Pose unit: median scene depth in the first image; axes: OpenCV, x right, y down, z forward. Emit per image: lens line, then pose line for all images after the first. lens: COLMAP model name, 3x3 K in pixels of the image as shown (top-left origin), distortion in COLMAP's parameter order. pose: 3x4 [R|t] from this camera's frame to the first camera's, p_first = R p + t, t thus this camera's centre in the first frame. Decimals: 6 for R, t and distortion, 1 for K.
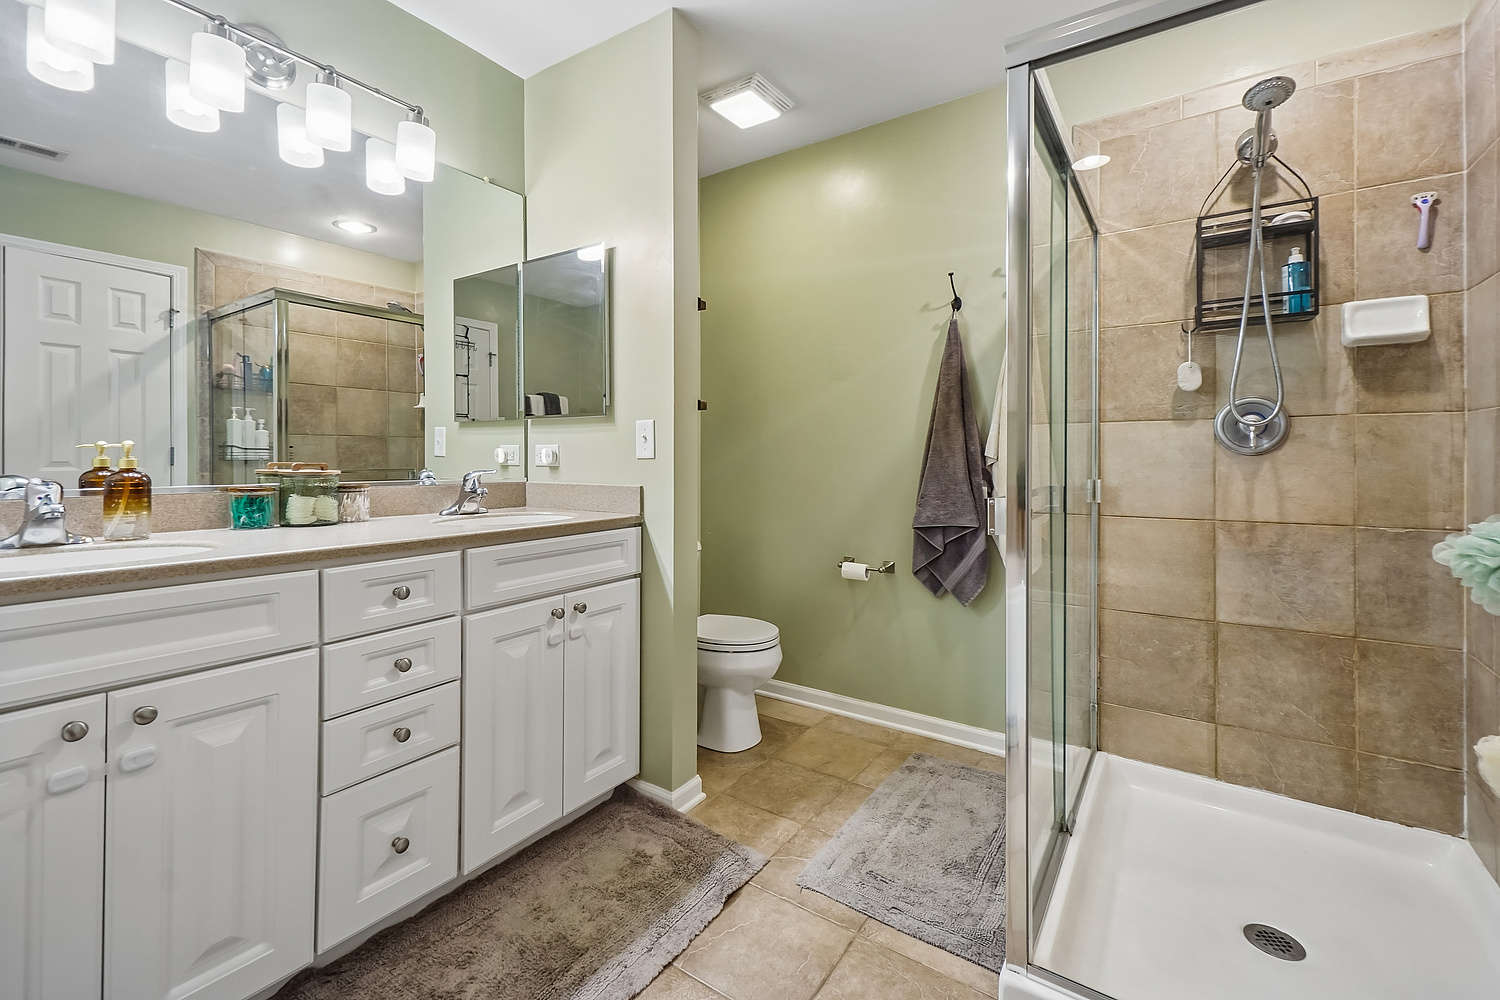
lens RADIAL K [[644.1, 0, 752.9], [0, 644.1, 481.9], [0, 0, 1]] dist [-0.000567, -0.000183]
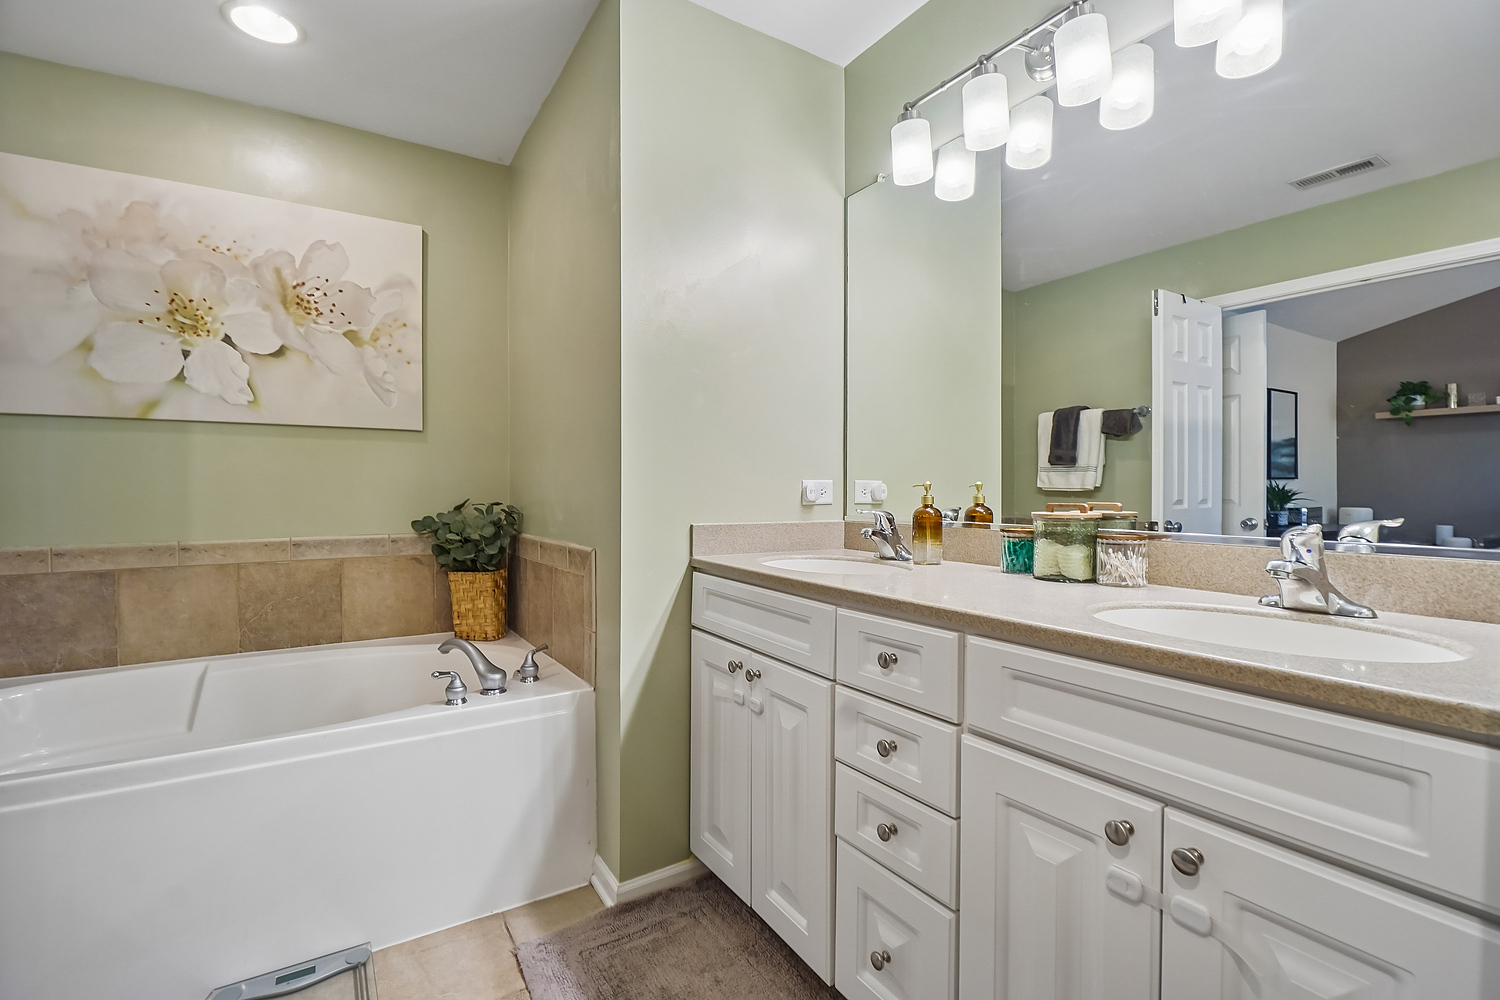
lens RADIAL K [[667.4, 0, 723.4], [0, 667.4, 476.9], [0, 0, 1]] dist [0.001093, 0.000155]
pose [[-0.426422, -0.014933, -0.904401, 0.292420], [-0.031724, 0.999495, -0.001546, -0.050587], [0.903968, 0.028032, -0.426681, 1.013741]]
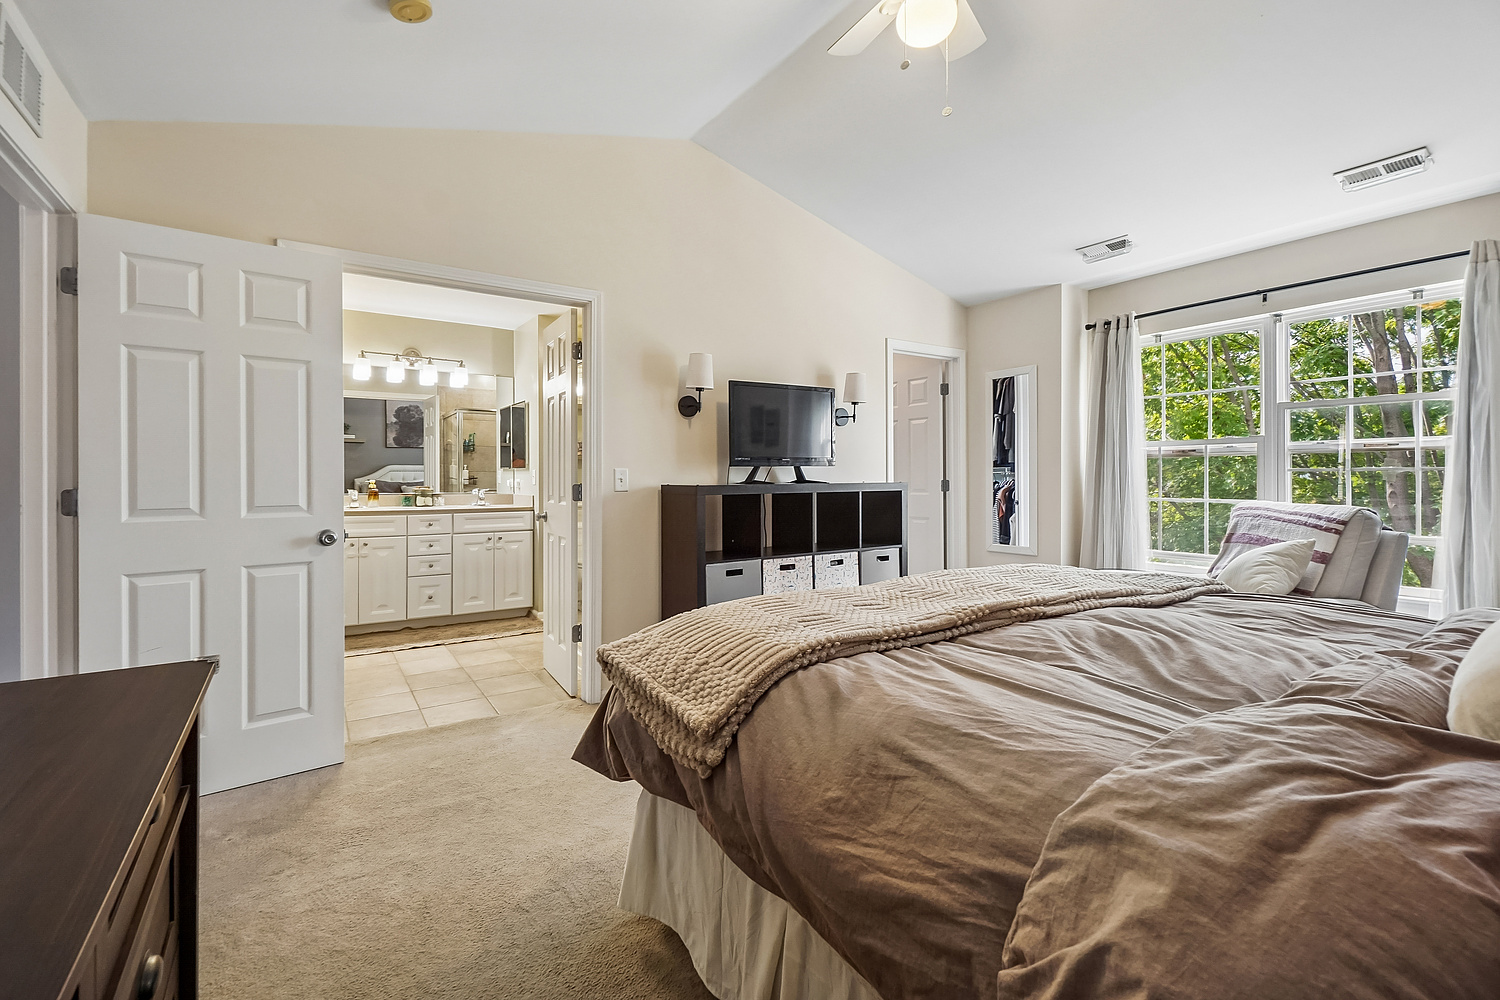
lens RADIAL K [[658.0, 0, 750.0], [0, 658.0, 500.0], [0, 0, 1]] dist [0.000190, 0.000048]
pose [[0.930088, 0.006540, -0.367277, 2.008280], [-0.009713, 0.999930, -0.006792, 0.044340], [0.367207, 0.009884, 0.930087, -1.414828]]
